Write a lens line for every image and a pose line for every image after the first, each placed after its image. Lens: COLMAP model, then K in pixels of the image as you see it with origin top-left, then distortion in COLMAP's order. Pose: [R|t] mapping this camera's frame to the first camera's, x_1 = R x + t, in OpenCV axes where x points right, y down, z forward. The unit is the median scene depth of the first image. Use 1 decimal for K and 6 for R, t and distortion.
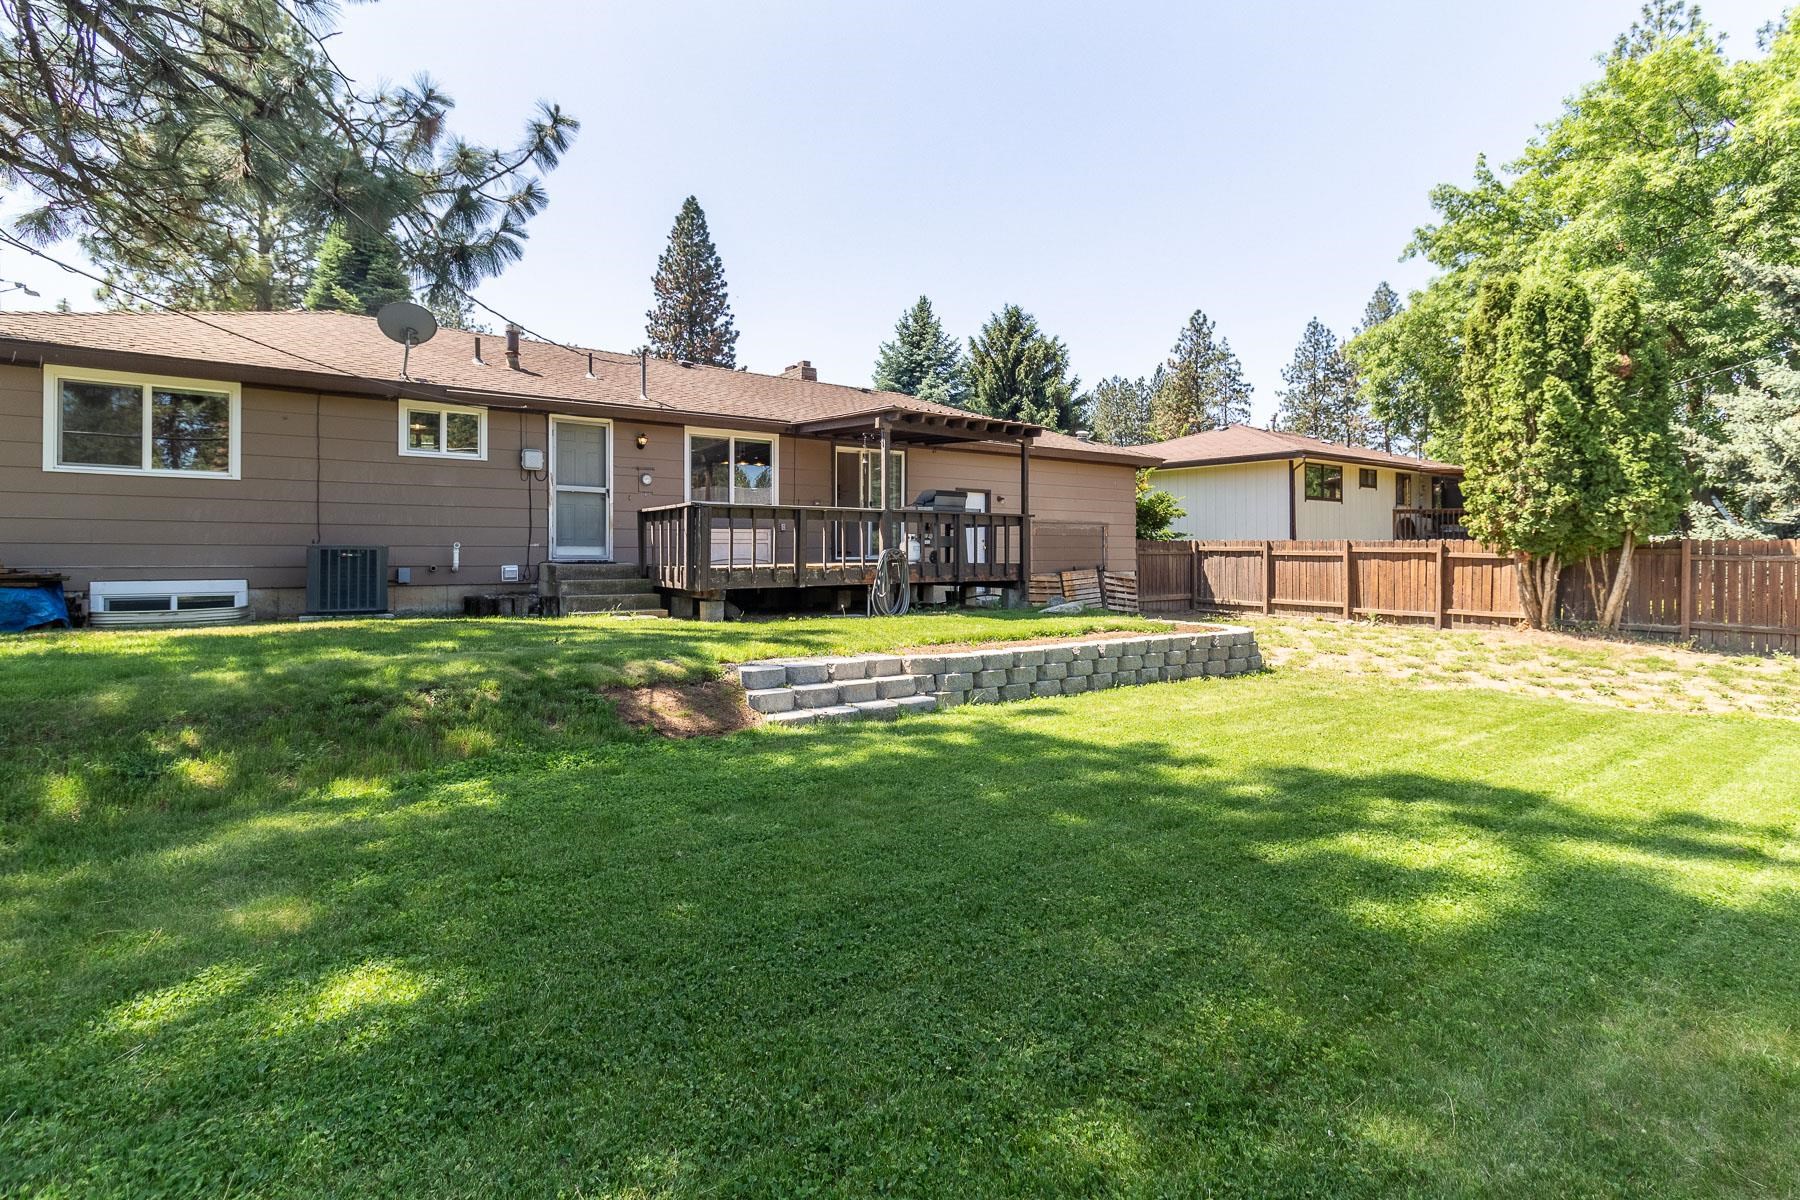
lens RADIAL K [[837.5, 0, 902.2], [0, 837.5, 555.1], [0, 0, 1]] dist [-0.000231, -0.000204]
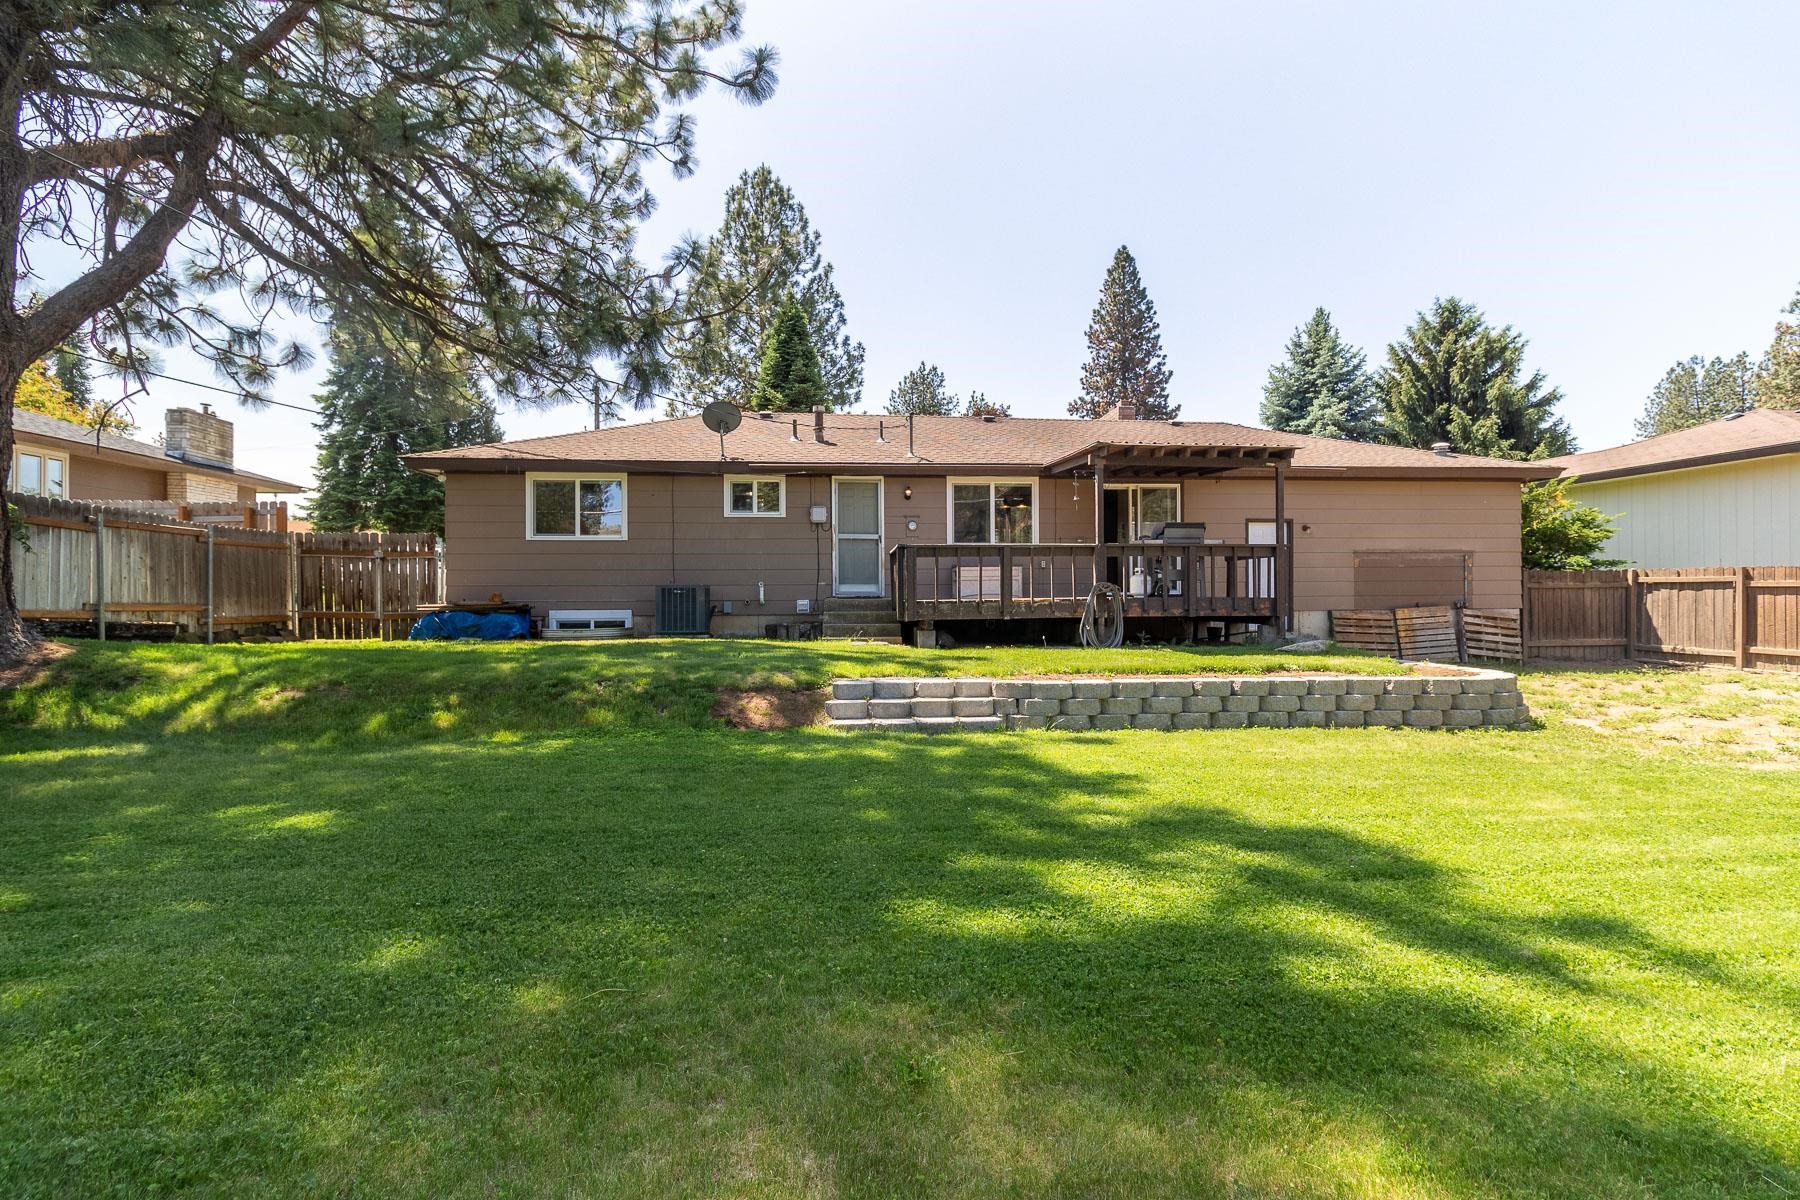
lens RADIAL K [[811.3, 0, 900.0], [0, 811.3, 600.0], [0, 0, 1]] dist [-0.000442, 0.000070]
pose [[0.863717, -0.002564, -0.503970, 0.165434], [0.005075, 0.999981, 0.003609, 0.005291], [0.503951, -0.005675, 0.863713, 0.016740]]
